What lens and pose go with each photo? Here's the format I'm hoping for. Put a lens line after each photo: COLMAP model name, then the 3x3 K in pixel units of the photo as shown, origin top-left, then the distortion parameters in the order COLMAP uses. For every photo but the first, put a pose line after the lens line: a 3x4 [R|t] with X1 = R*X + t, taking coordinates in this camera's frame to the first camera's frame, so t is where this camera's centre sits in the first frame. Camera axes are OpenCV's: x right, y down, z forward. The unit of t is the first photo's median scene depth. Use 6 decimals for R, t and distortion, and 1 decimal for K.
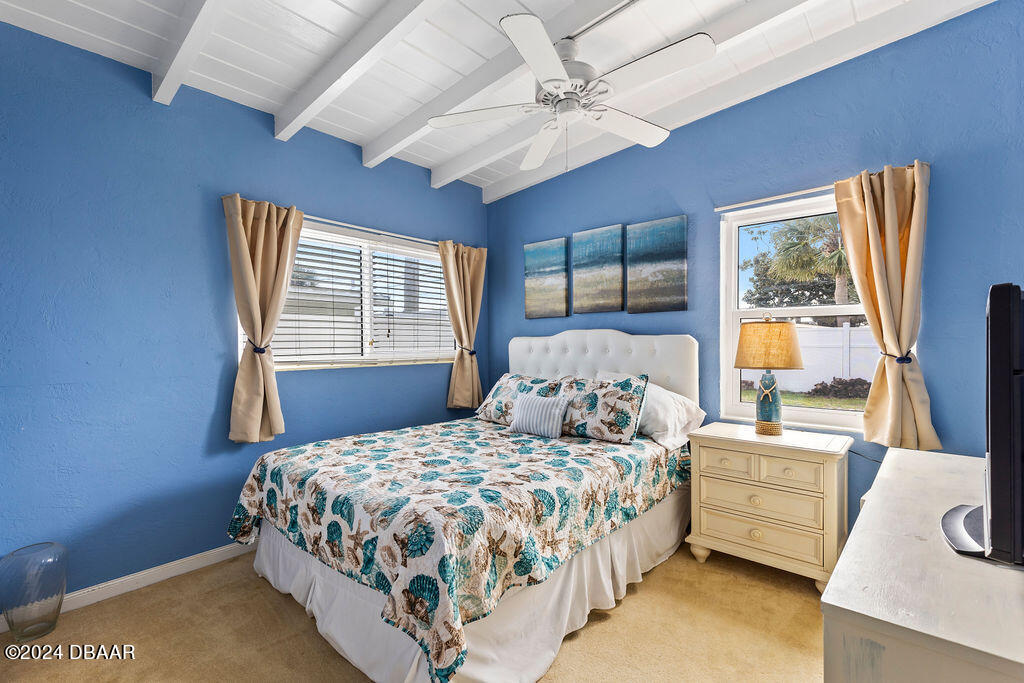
lens RADIAL K [[464.0, 0, 516.9], [0, 464.0, 342.8], [0, 0, 1]] dist [0.014826, -0.000302]
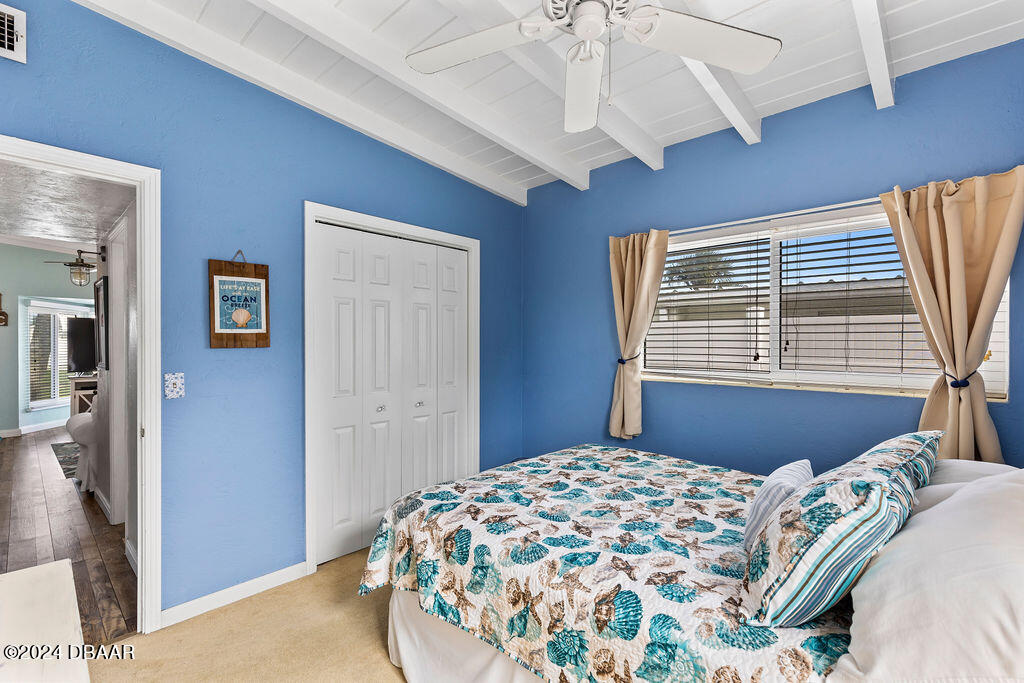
lens RADIAL K [[464.0, 0, 516.9], [0, 464.0, 342.8], [0, 0, 1]] dist [0.014826, -0.000302]
pose [[-0.031406, 0.006154, -0.999488, 0.829327], [-0.002934, 0.999976, 0.006249, -0.049627], [0.999502, 0.003129, -0.031387, 0.983026]]
